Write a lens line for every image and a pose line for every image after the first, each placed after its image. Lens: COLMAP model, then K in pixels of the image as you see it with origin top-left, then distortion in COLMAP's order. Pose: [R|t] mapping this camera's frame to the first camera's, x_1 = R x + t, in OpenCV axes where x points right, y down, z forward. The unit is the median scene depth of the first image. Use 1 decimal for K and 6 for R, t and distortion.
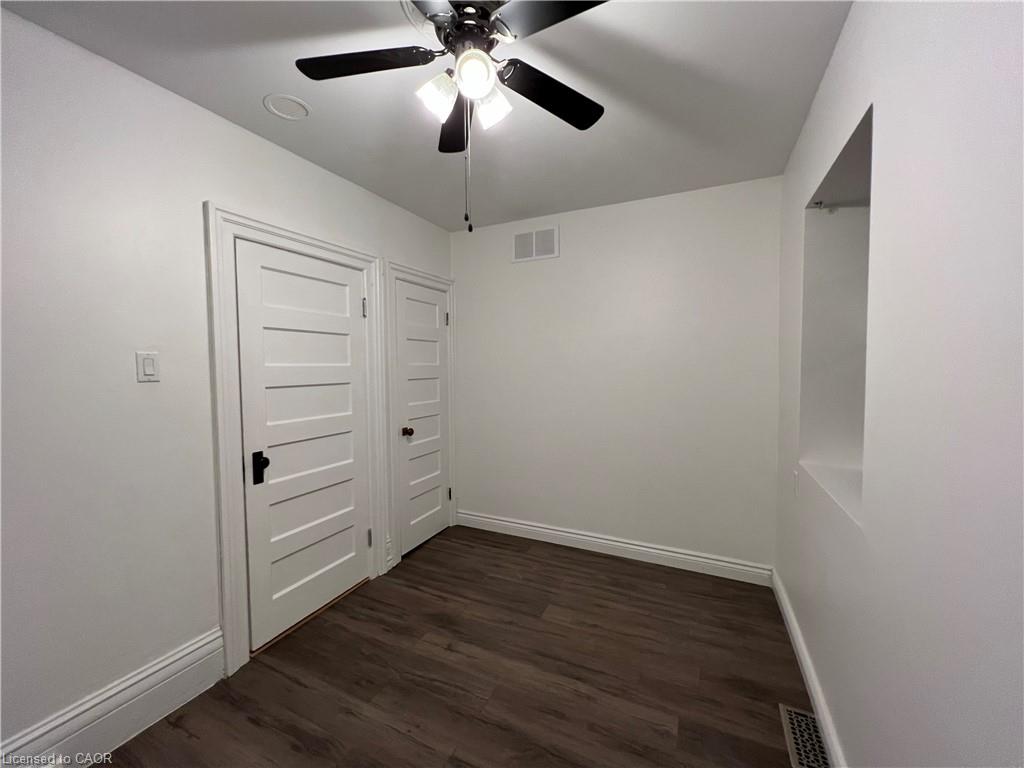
lens RADIAL K [[410.0, 0, 510.8], [0, 410.0, 384.0], [0, 0, 1]] dist [-0.000971, 0.000039]
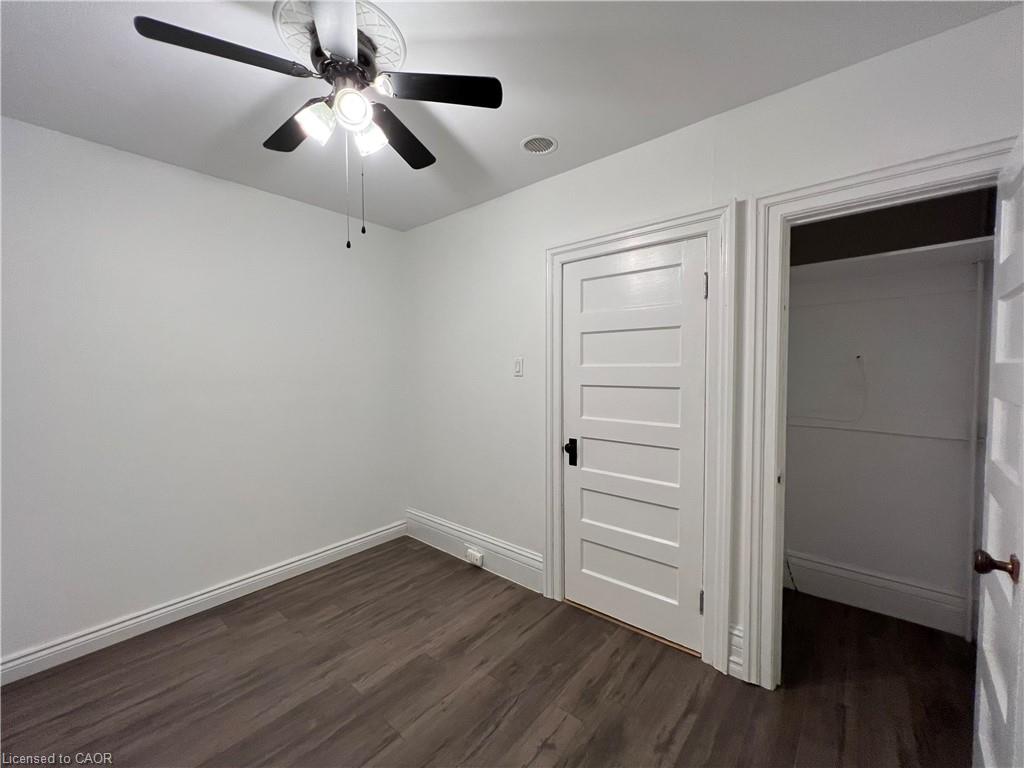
lens RADIAL K [[410.0, 0, 510.8], [0, 410.0, 384.0], [0, 0, 1]] dist [-0.000971, 0.000039]
pose [[-0.251913, 0.051517, -0.966378, 0.579936], [-0.036228, 0.997380, 0.062613, -0.061617], [0.967072, 0.050783, -0.249386, 1.136462]]
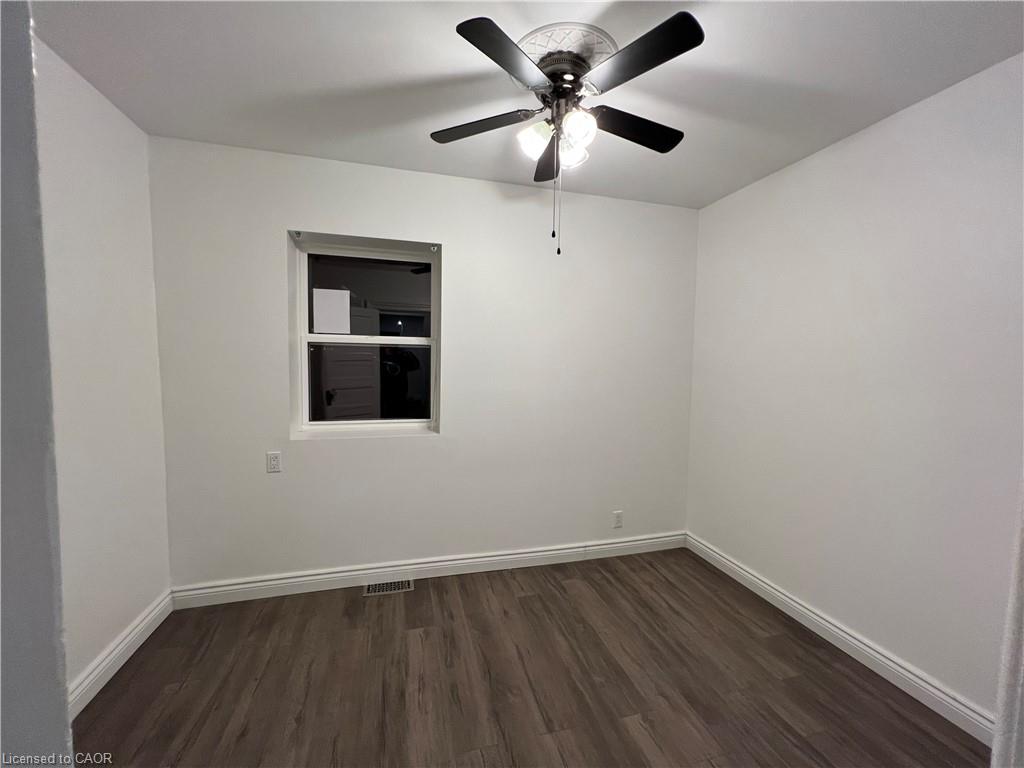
lens RADIAL K [[410.0, 0, 510.8], [0, 410.0, 384.0], [0, 0, 1]] dist [-0.000971, 0.000039]
pose [[-0.661794, -0.047731, 0.748165, -0.624700], [0.024802, 0.996031, 0.085483, -0.060408], [-0.749276, 0.075128, -0.657983, 1.289111]]
